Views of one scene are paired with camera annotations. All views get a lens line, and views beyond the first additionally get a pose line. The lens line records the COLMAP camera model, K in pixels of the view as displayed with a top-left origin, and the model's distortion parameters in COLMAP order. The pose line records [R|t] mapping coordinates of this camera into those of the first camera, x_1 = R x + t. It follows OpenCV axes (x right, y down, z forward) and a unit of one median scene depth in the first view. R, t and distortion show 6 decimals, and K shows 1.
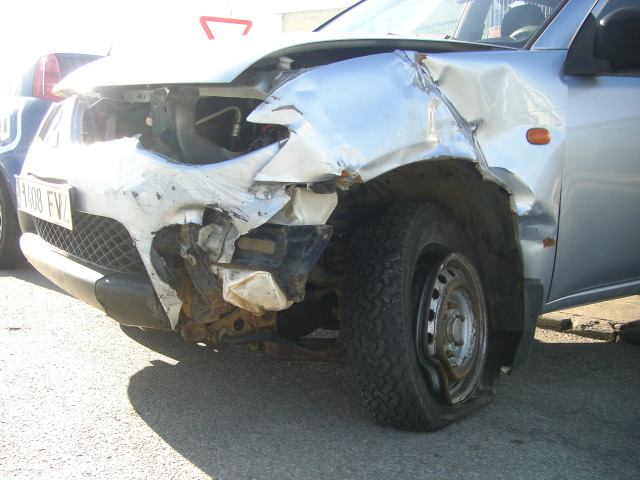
lens RADIAL K [[725.1, 0, 305.9], [0, 725.1, 271.6], [0, 0, 1]] dist [-0.193289, 0.154914]
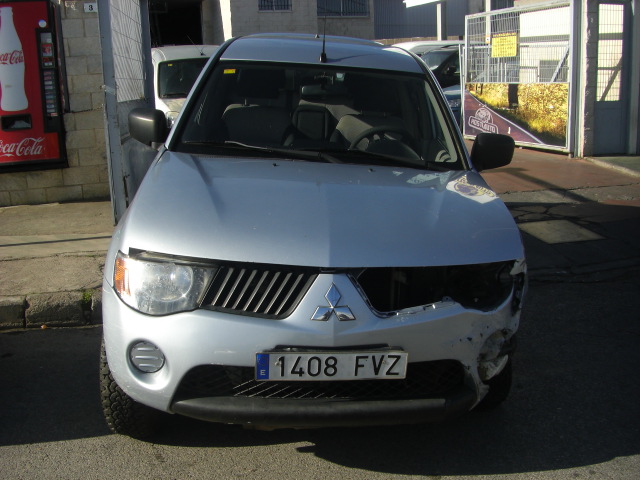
lens RADIAL K [[725.1, 0, 305.9], [0, 725.1, 271.6], [0, 0, 1]] dist [-0.193289, 0.154914]
pose [[0.535189, -0.280247, 0.796890, -1.532885], [0.158545, 0.959924, 0.231103, -0.625733], [-0.829720, 0.002659, 0.558173, 0.438424]]
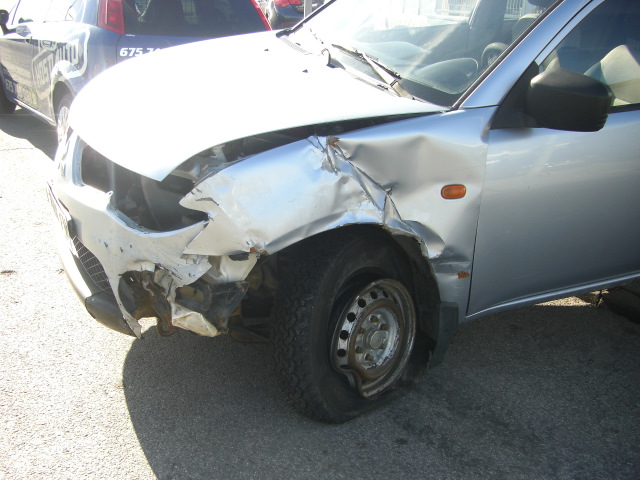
lens RADIAL K [[725.1, 0, 305.9], [0, 725.1, 271.6], [0, 0, 1]] dist [-0.193289, 0.154914]
pose [[0.983854, 0.080117, -0.160040, 0.329228], [-0.038375, 0.967846, 0.248598, -0.391502], [0.174811, -0.238443, 0.955294, -0.199826]]
